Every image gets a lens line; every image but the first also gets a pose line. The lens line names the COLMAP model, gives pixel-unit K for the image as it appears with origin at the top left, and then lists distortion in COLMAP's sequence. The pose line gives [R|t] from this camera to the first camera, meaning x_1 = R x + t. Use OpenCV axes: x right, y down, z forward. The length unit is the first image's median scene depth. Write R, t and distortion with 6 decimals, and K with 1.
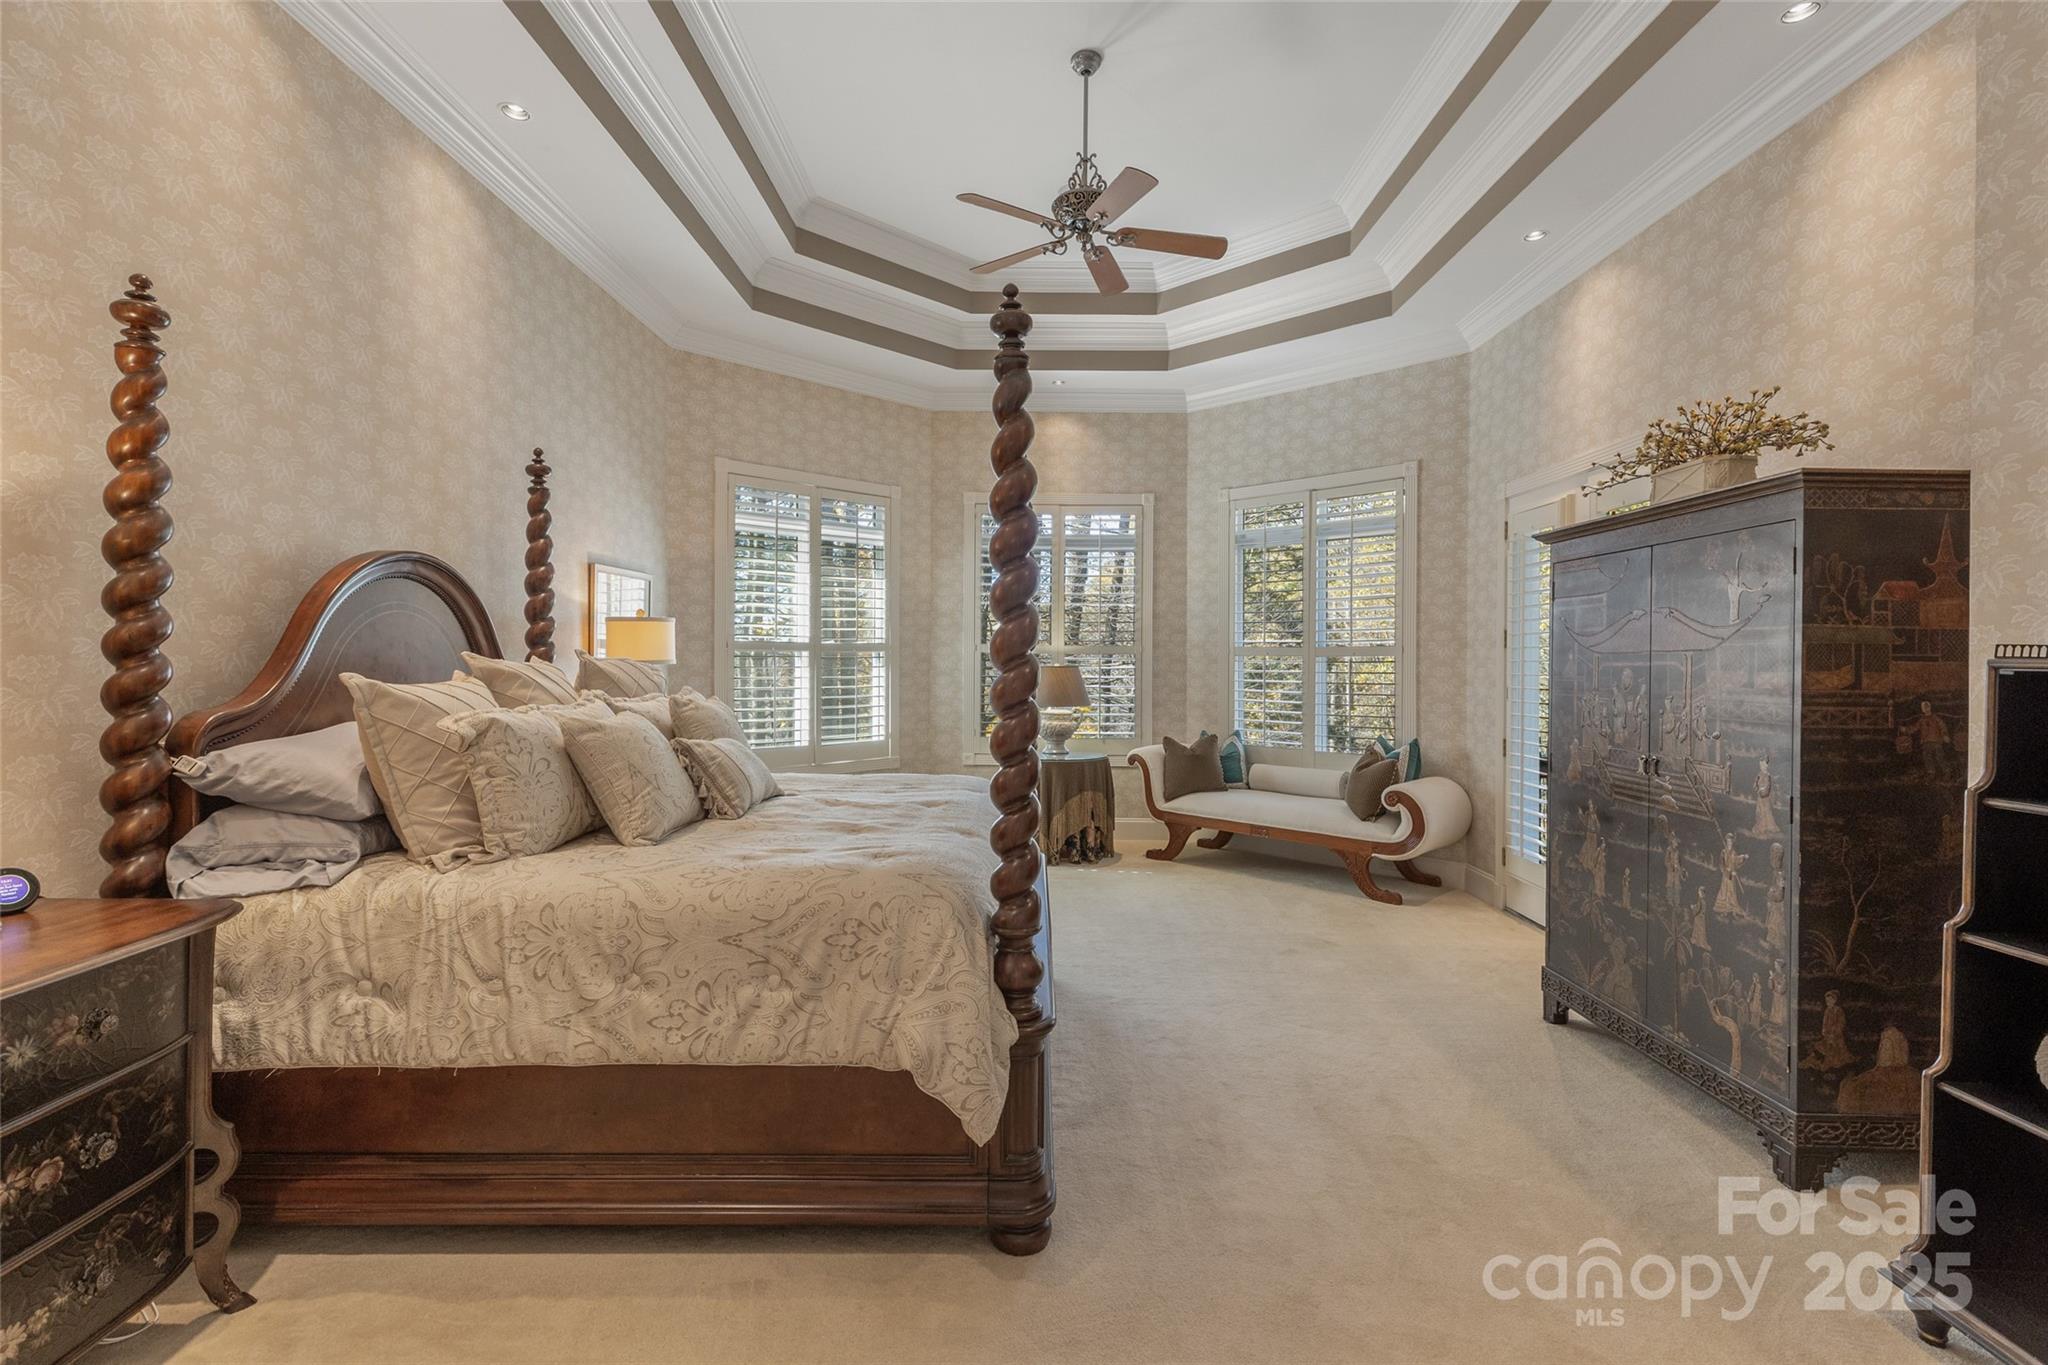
lens RADIAL K [[923.4, 0, 1026.4], [0, 923.4, 670.2], [0, 0, 1]] dist [0.007036, -0.000151]
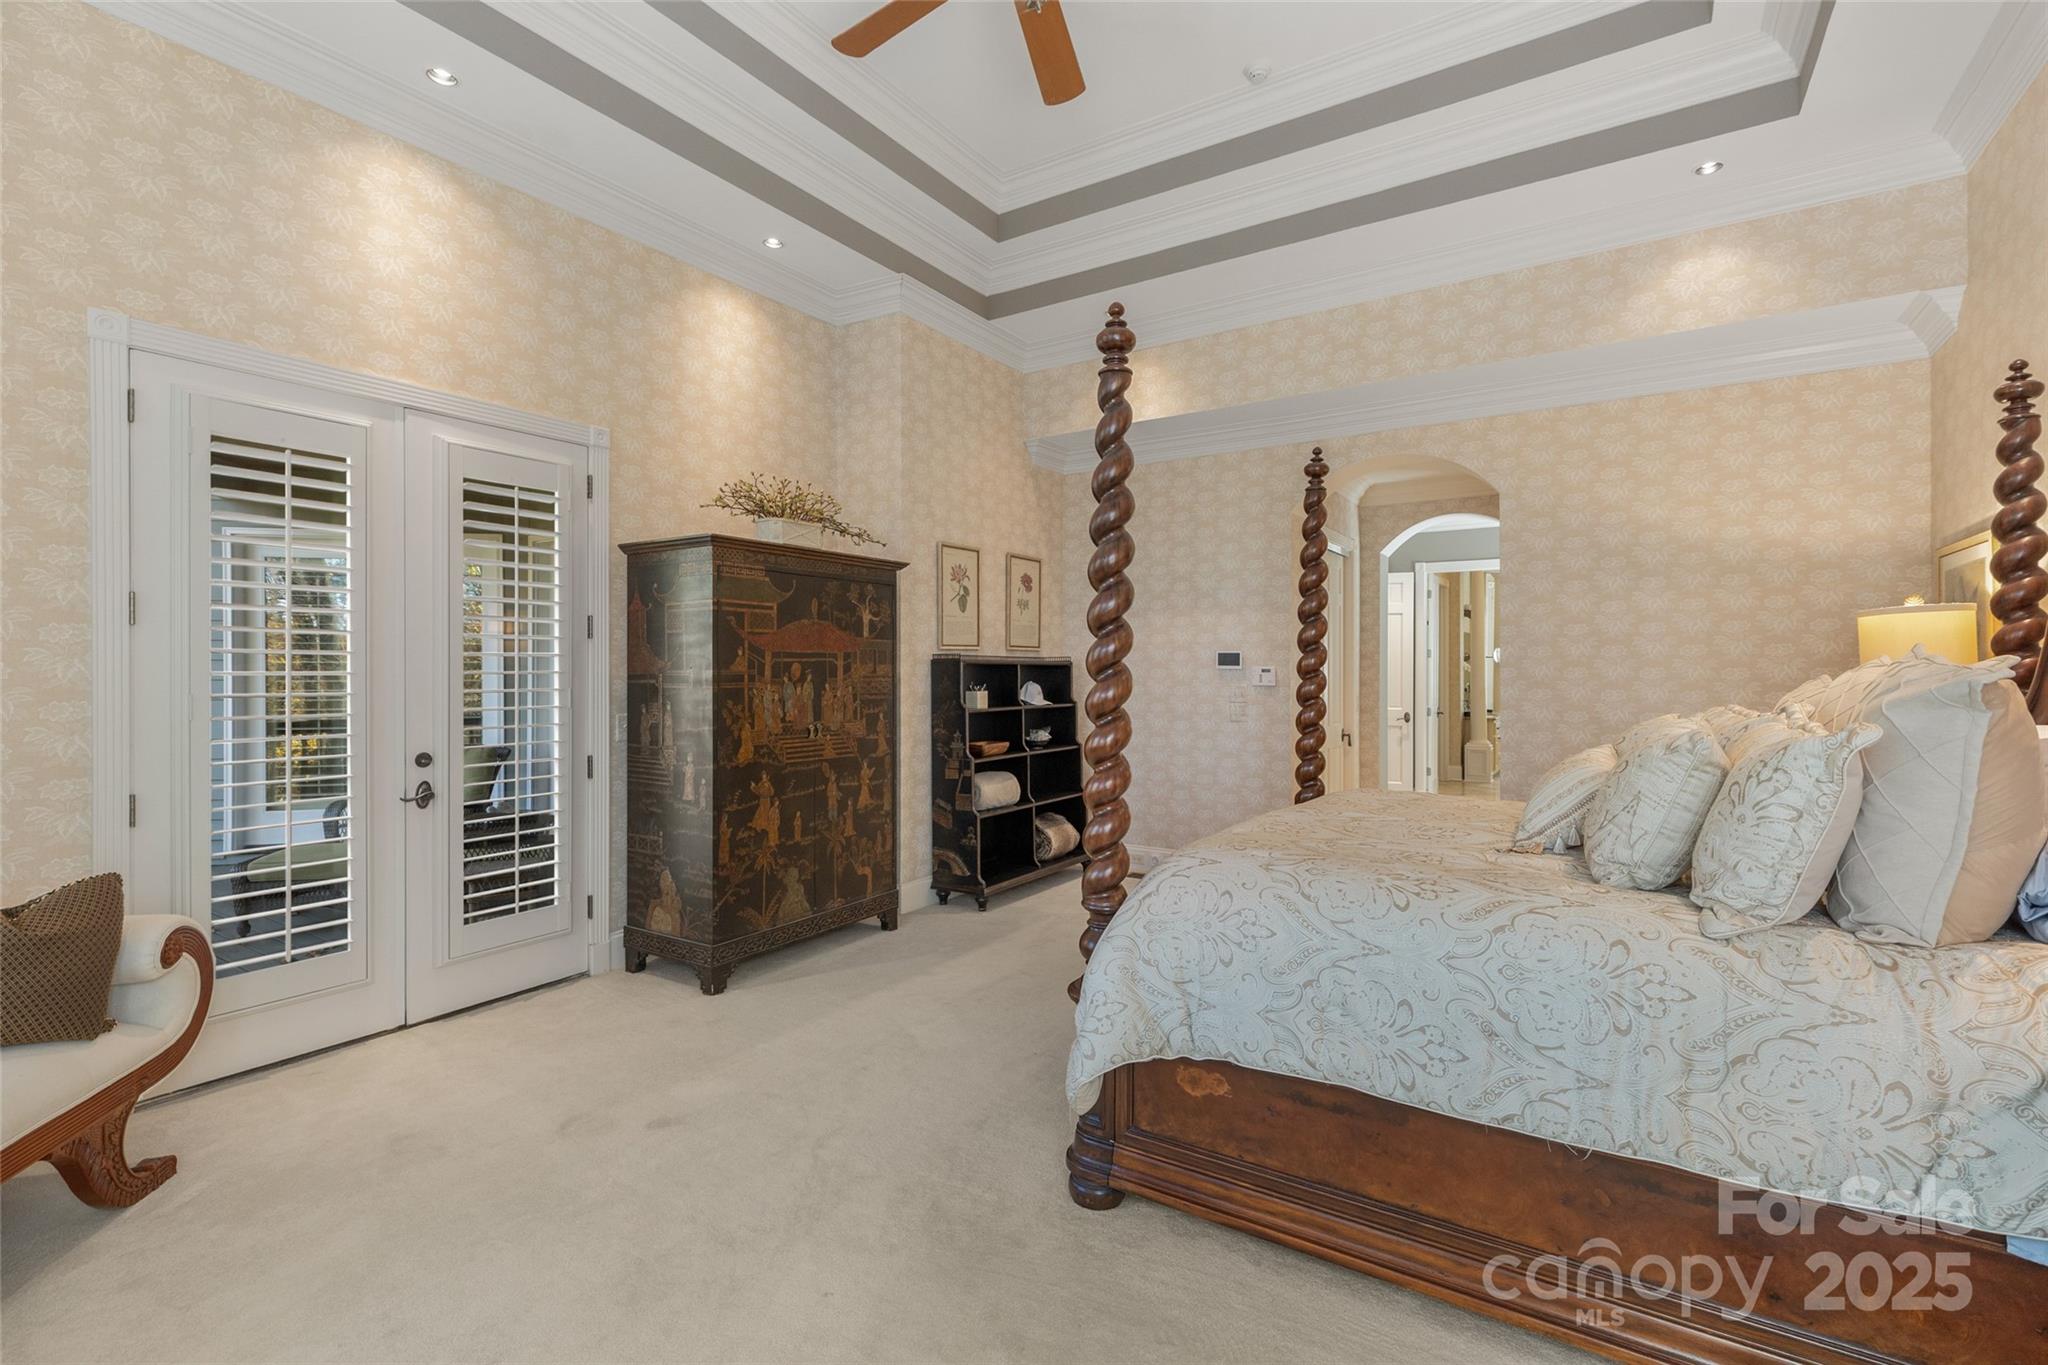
lens RADIAL K [[923.4, 0, 1017.7], [0, 923.4, 670.9], [0, 0, 1]] dist [0.007036, -0.000151]
pose [[-0.835233, -0.010575, 0.549795, -0.344754], [-0.002914, 0.999886, 0.014805, -0.010136], [-0.549889, 0.010764, -0.835168, 1.913221]]
